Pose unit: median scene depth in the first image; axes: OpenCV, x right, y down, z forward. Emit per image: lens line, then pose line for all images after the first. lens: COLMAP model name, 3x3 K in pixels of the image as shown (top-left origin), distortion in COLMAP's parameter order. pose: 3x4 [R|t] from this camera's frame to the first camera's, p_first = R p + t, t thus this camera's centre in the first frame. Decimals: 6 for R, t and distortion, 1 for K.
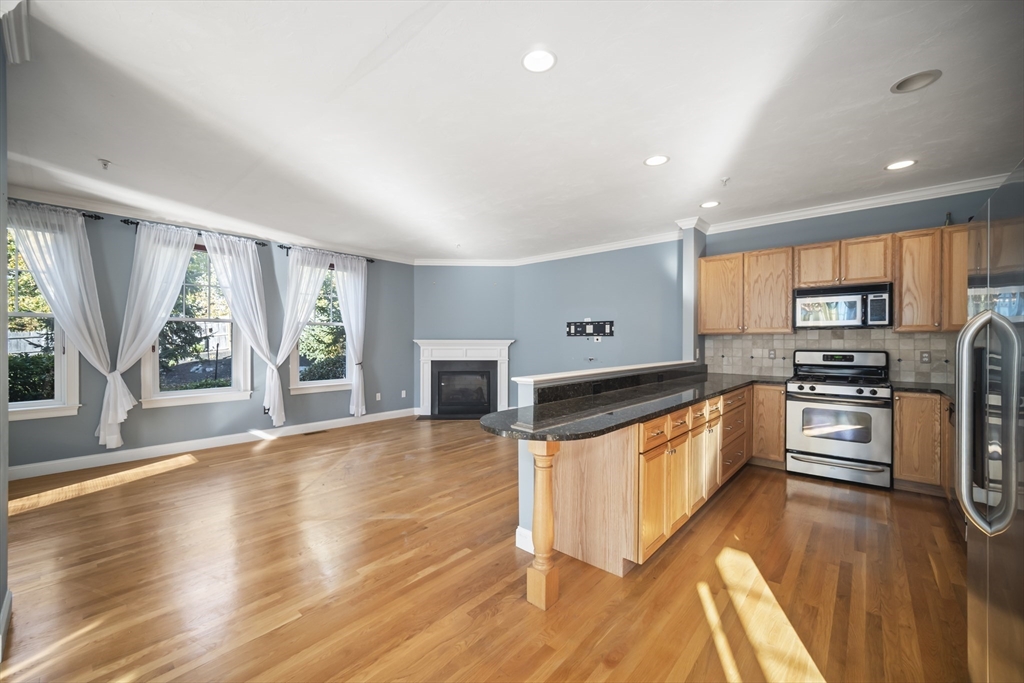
lens RADIAL K [[405.1, 0, 509.8], [0, 405.1, 341.8], [0, 0, 1]] dist [-0.002365, -0.000145]
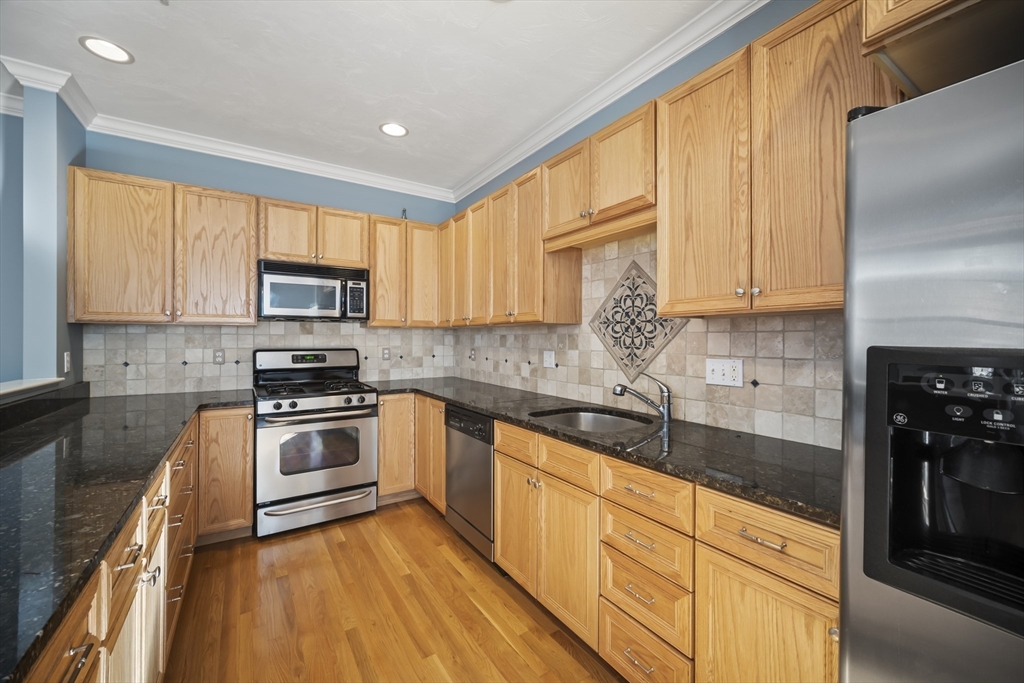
lens RADIAL K [[405.1, 0, 509.8], [0, 405.1, 341.8], [0, 0, 1]] dist [-0.002365, -0.000145]
pose [[0.266872, -0.008976, 0.963690, 0.147477], [-0.000504, 0.999955, 0.009454, -0.000011], [-0.963732, -0.003009, 0.266856, 0.378361]]
